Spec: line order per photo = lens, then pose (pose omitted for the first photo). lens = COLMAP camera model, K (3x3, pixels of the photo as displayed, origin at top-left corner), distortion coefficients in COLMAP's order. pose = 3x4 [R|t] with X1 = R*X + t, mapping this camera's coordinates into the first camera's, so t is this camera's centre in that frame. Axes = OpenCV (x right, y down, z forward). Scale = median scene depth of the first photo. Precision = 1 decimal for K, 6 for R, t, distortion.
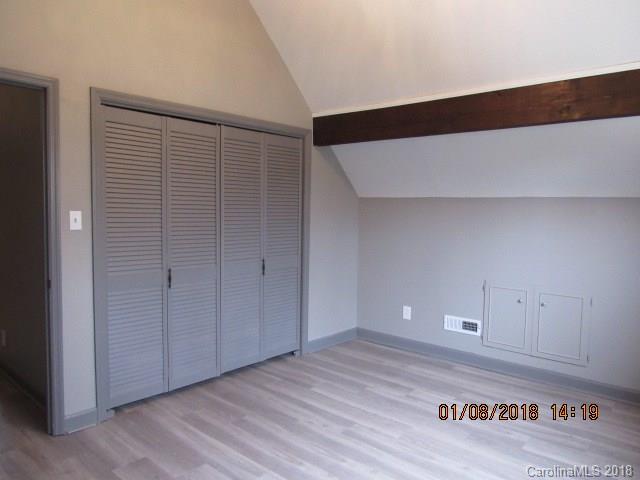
lens RADIAL K [[453.0, 0, 320.0], [0, 453.0, 240.0], [0, 0, 1]] dist [-0.029790, 0.002229]
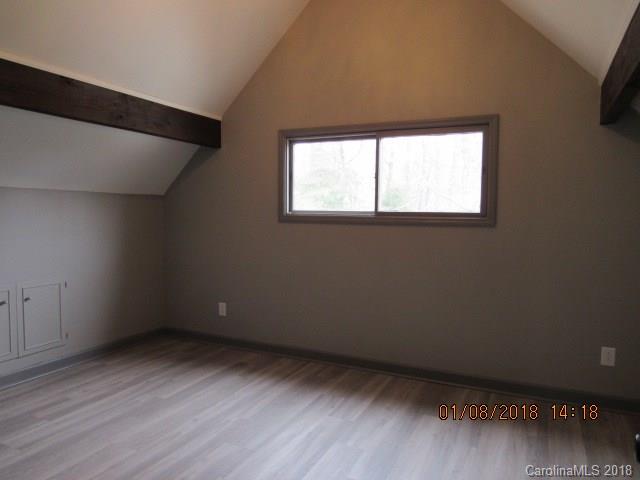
lens RADIAL K [[453.0, 0, 320.0], [0, 453.0, 240.0], [0, 0, 1]] dist [-0.029790, 0.002229]
pose [[-0.250282, -0.087330, 0.964226, -0.740654], [0.052032, 0.993271, 0.103466, -0.064221], [-0.966774, 0.076066, -0.244054, 0.792567]]
